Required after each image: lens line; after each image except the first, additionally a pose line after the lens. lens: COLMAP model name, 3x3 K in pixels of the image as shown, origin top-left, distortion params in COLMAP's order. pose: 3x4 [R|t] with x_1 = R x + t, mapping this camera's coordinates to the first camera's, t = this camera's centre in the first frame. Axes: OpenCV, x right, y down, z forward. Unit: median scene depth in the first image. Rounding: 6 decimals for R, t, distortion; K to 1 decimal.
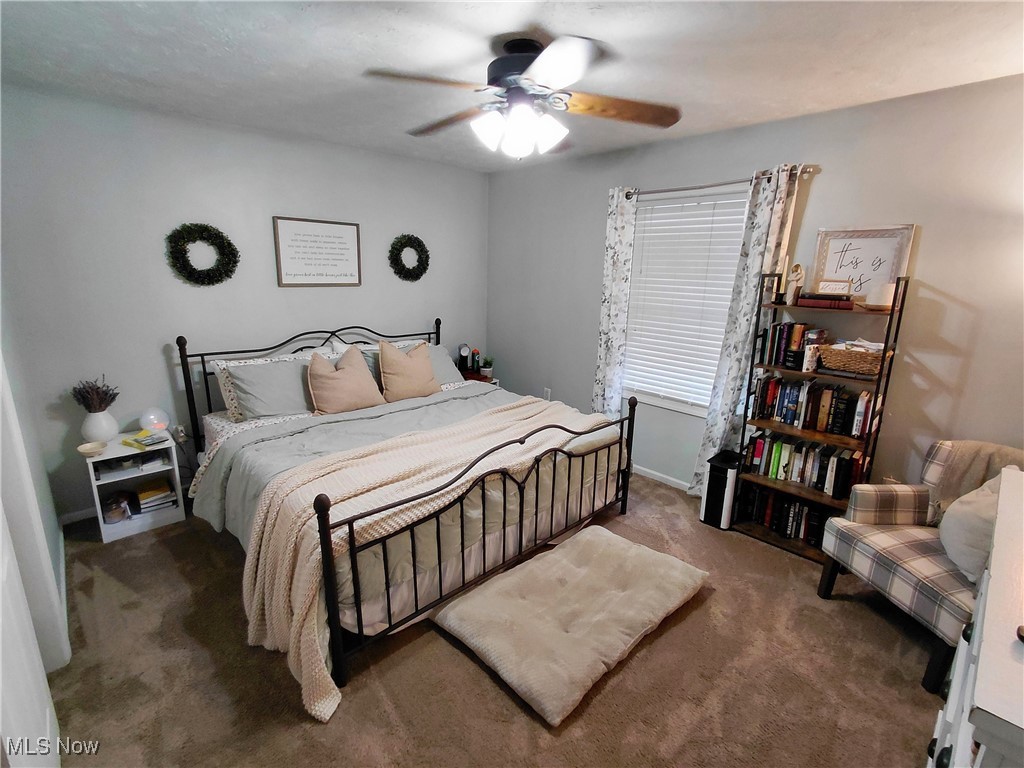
lens RADIAL K [[470.8, 0, 519.4], [0, 470.8, 383.2], [0, 0, 1]] dist [-0.007942, 0.003514]
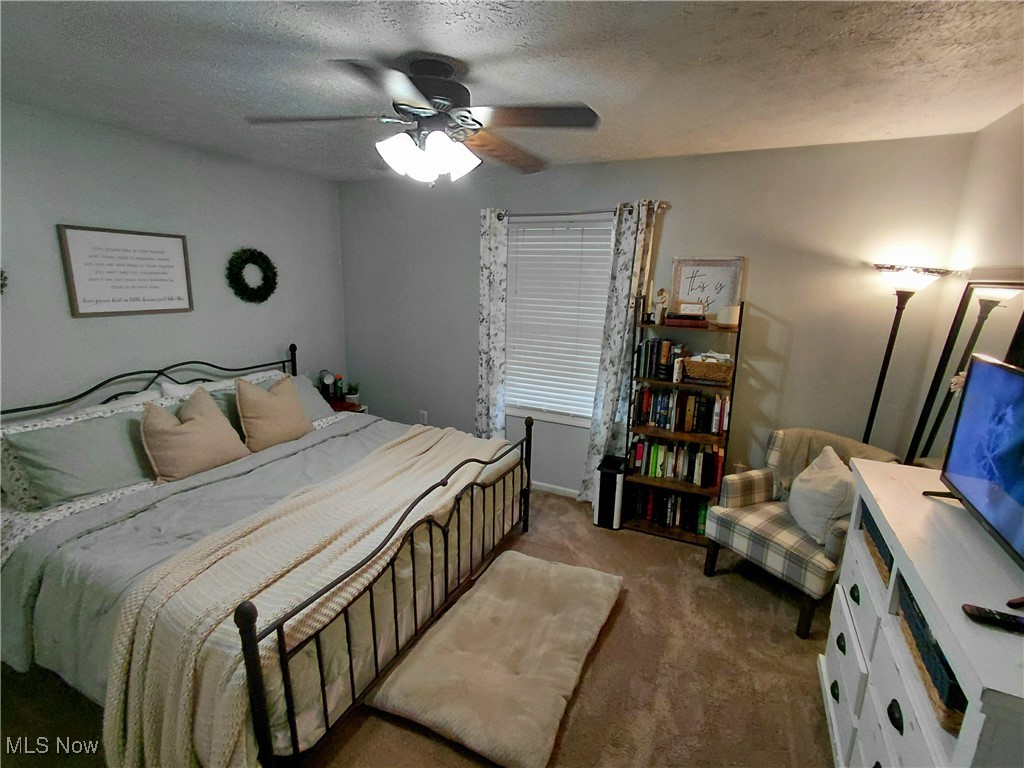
lens RADIAL K [[470.8, 0, 516.5], [0, 470.8, 381.7], [0, 0, 1]] dist [-0.007942, 0.003514]
pose [[0.933273, -0.078777, 0.350422, -0.150230], [0.081081, 0.996675, 0.008117, -0.064022], [-0.349896, 0.020837, 0.936557, 0.058495]]
